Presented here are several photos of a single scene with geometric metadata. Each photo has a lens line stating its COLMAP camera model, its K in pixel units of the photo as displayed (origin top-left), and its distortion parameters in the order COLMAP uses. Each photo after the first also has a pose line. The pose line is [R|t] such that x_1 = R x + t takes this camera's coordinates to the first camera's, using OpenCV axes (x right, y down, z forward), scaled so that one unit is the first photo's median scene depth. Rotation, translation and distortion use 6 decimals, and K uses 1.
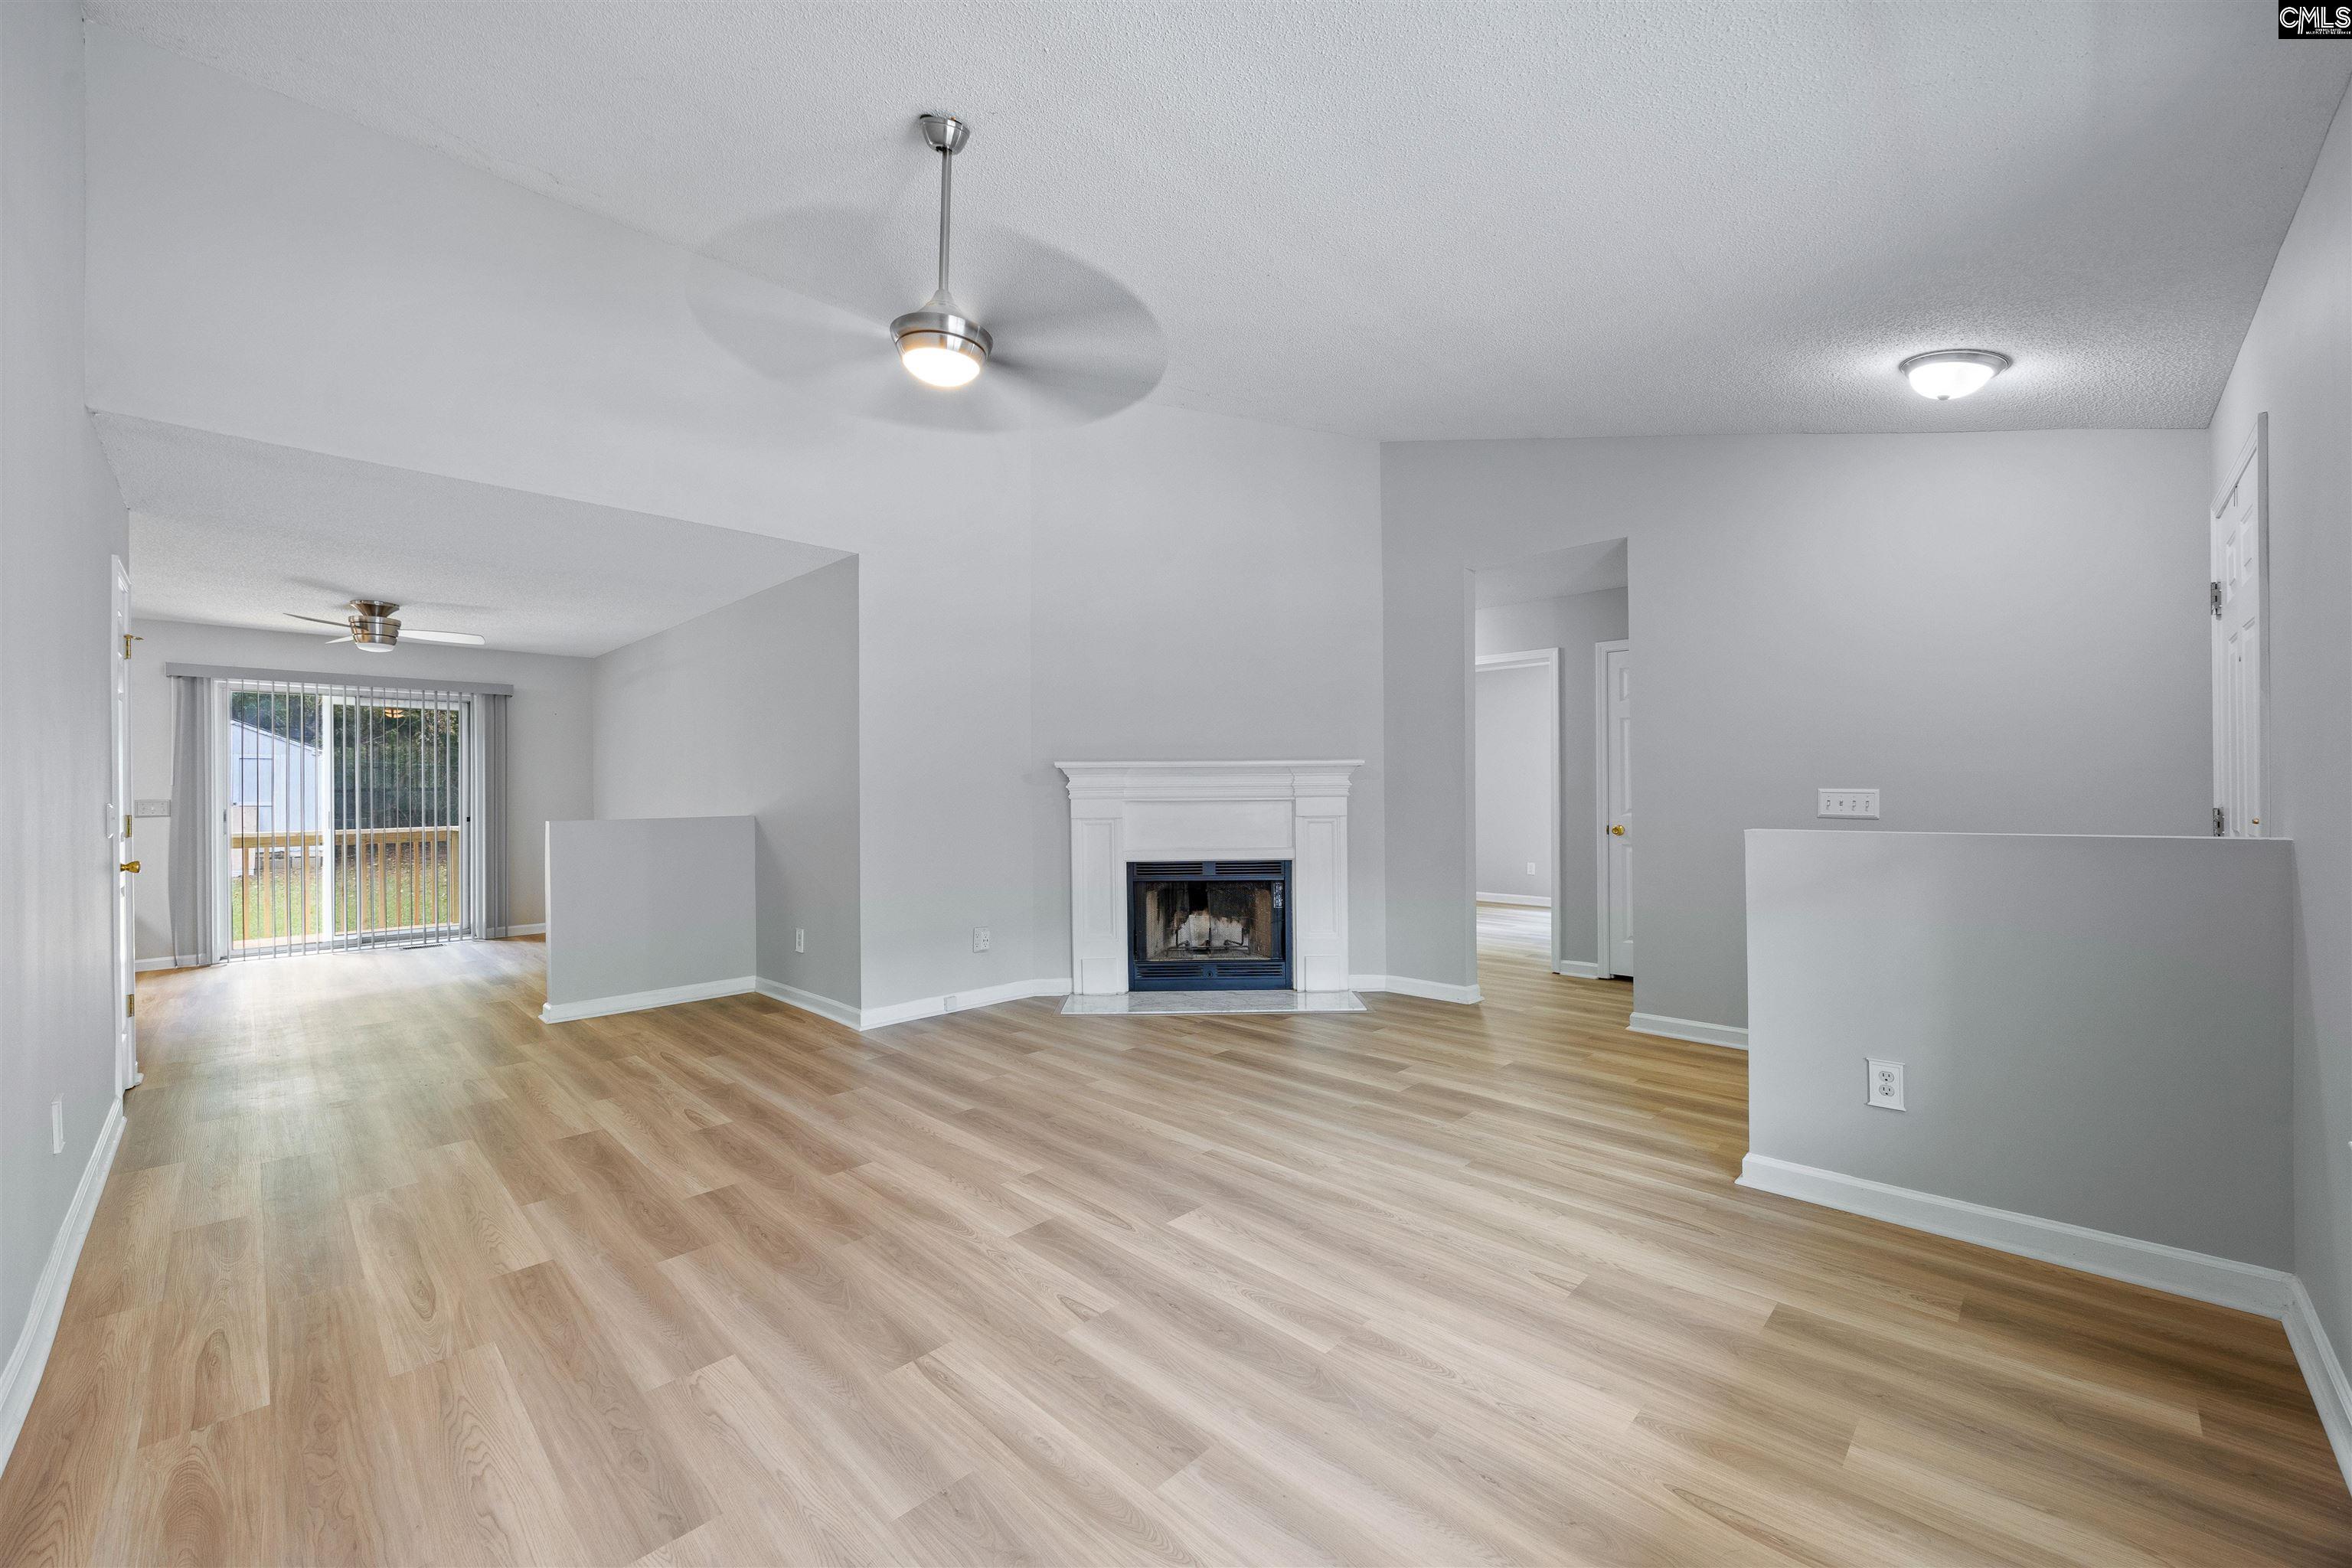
lens RADIAL K [[906.5, 0, 1170.8], [0, 906.5, 774.8], [0, 0, 1]] dist [-0.001340, -0.000049]
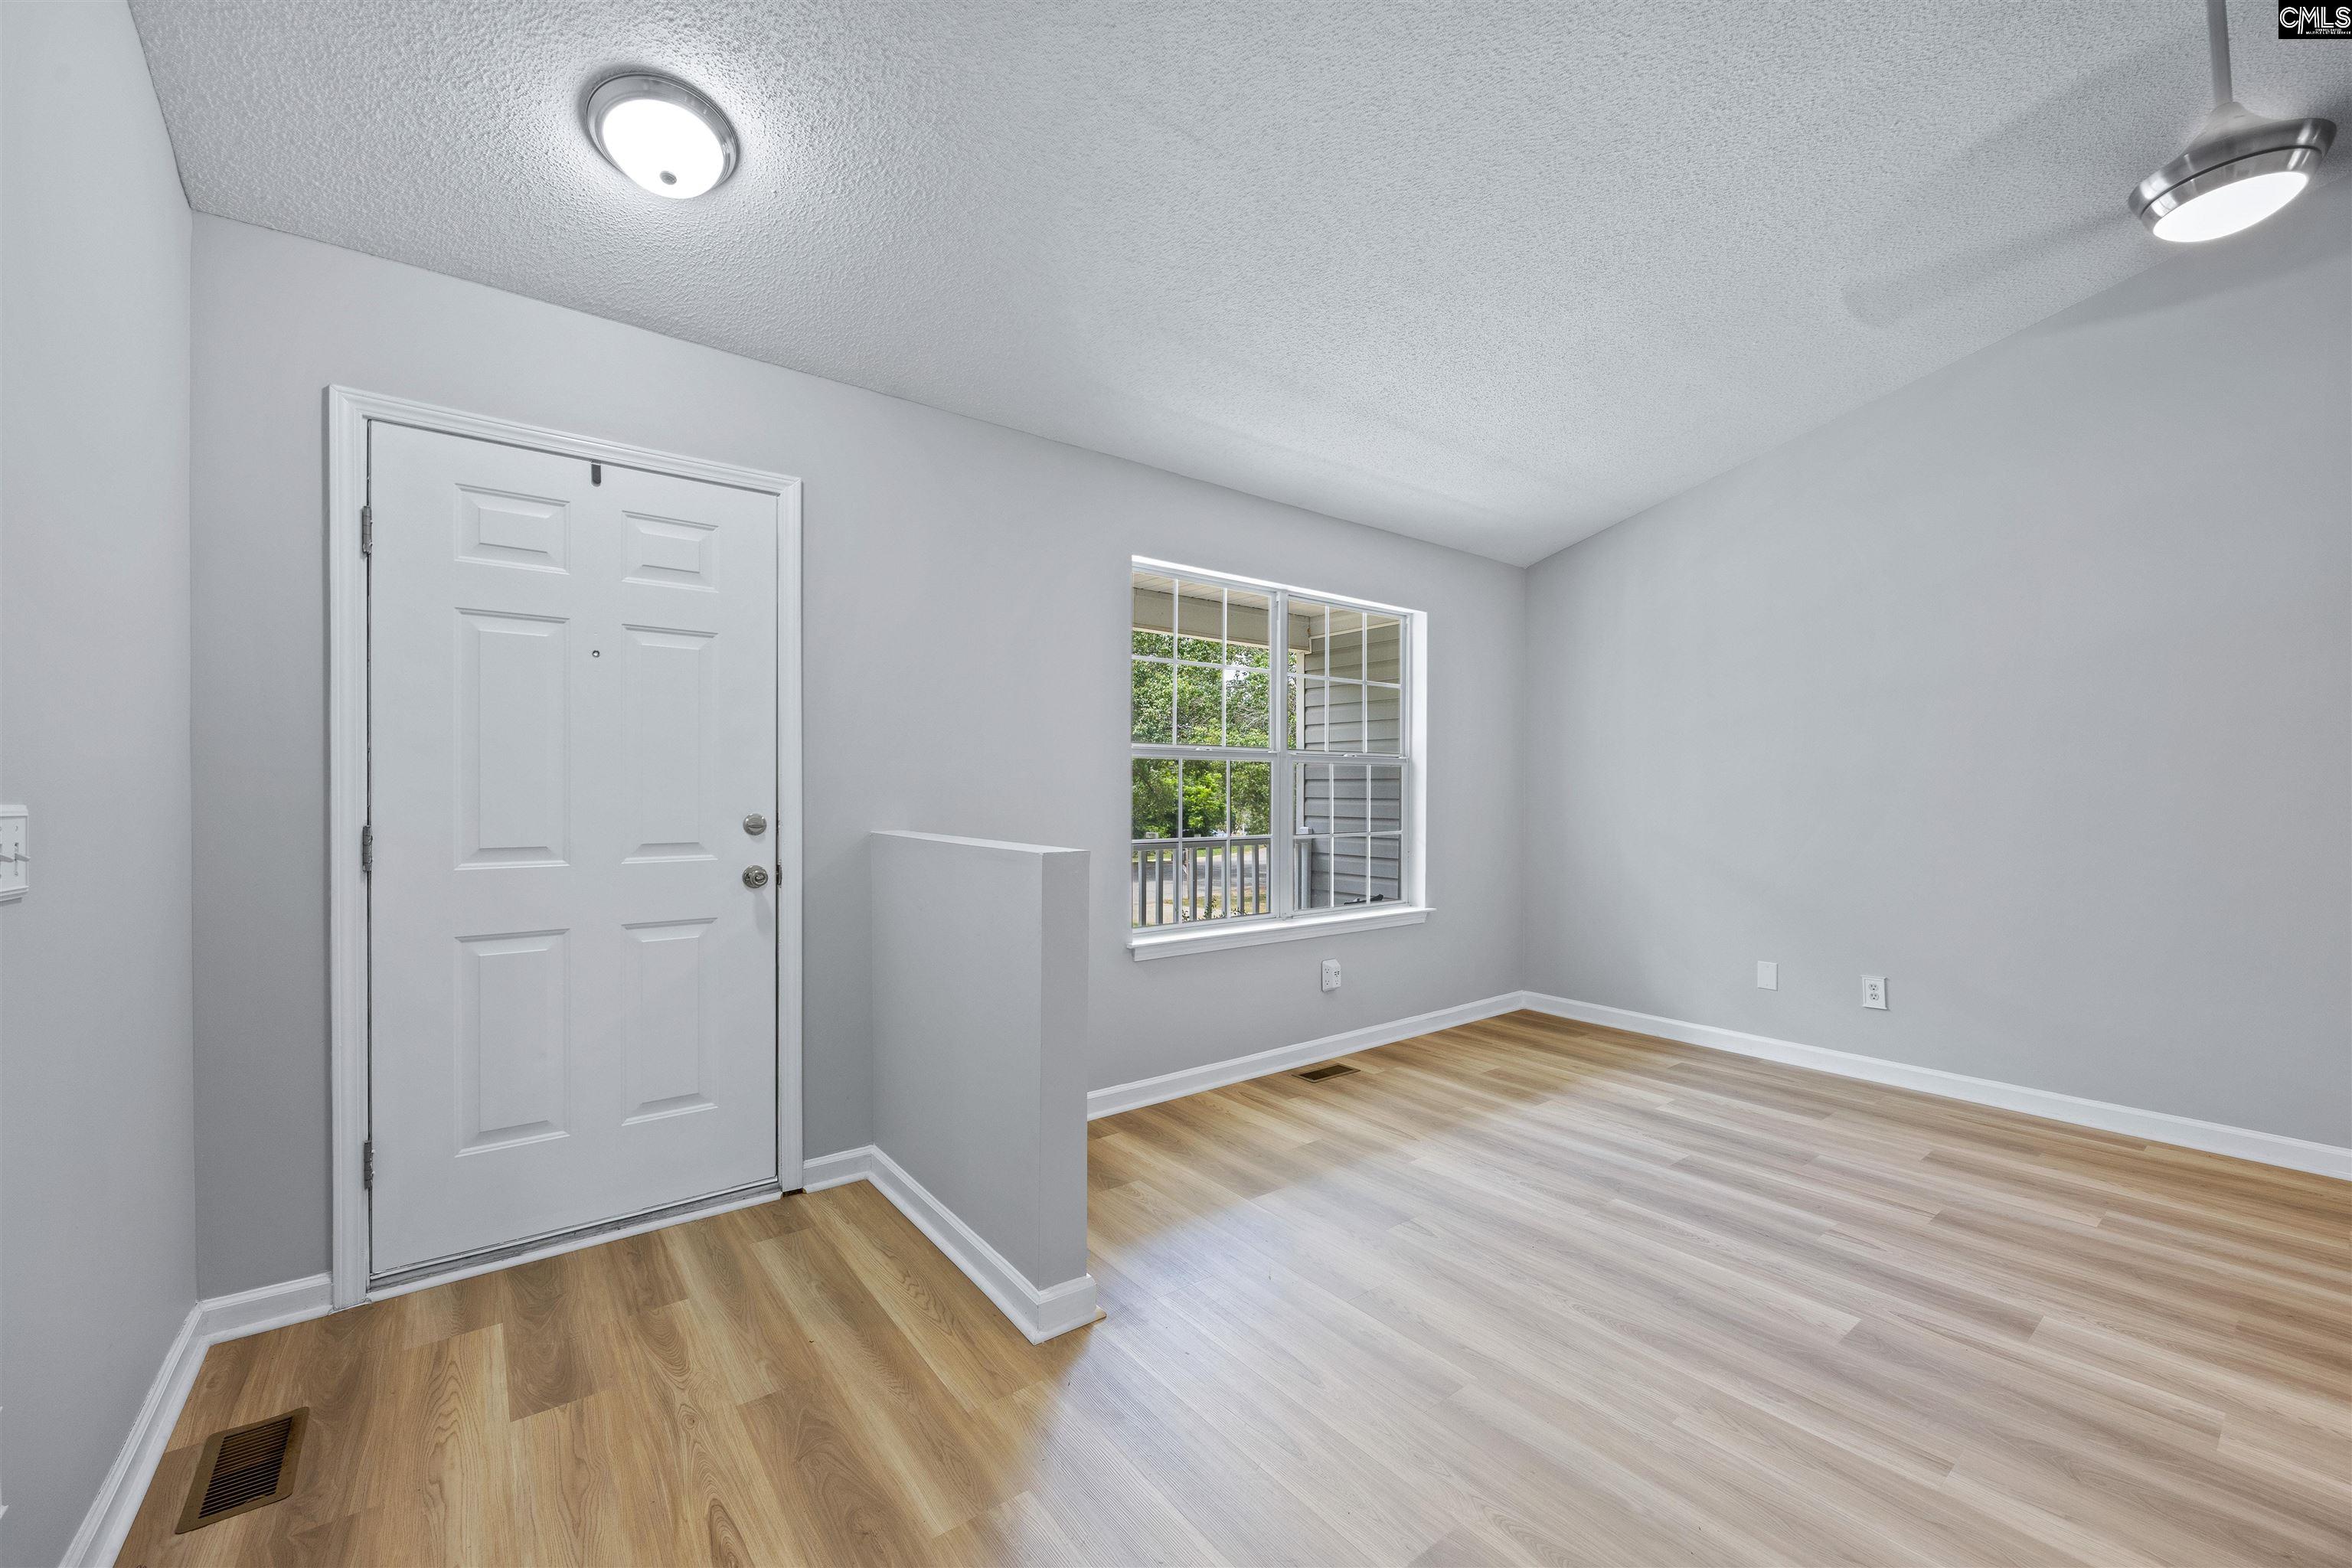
lens RADIAL K [[927.0, 0, 1176.0], [0, 927.0, 784.0], [0, 0, 1]] dist [-0.000120, 0.000016]
pose [[-0.992210, 0.005063, 0.124472, 0.559776], [0.002102, 0.999712, -0.023904, 0.030997], [-0.124557, -0.023456, -0.991935, 2.130422]]
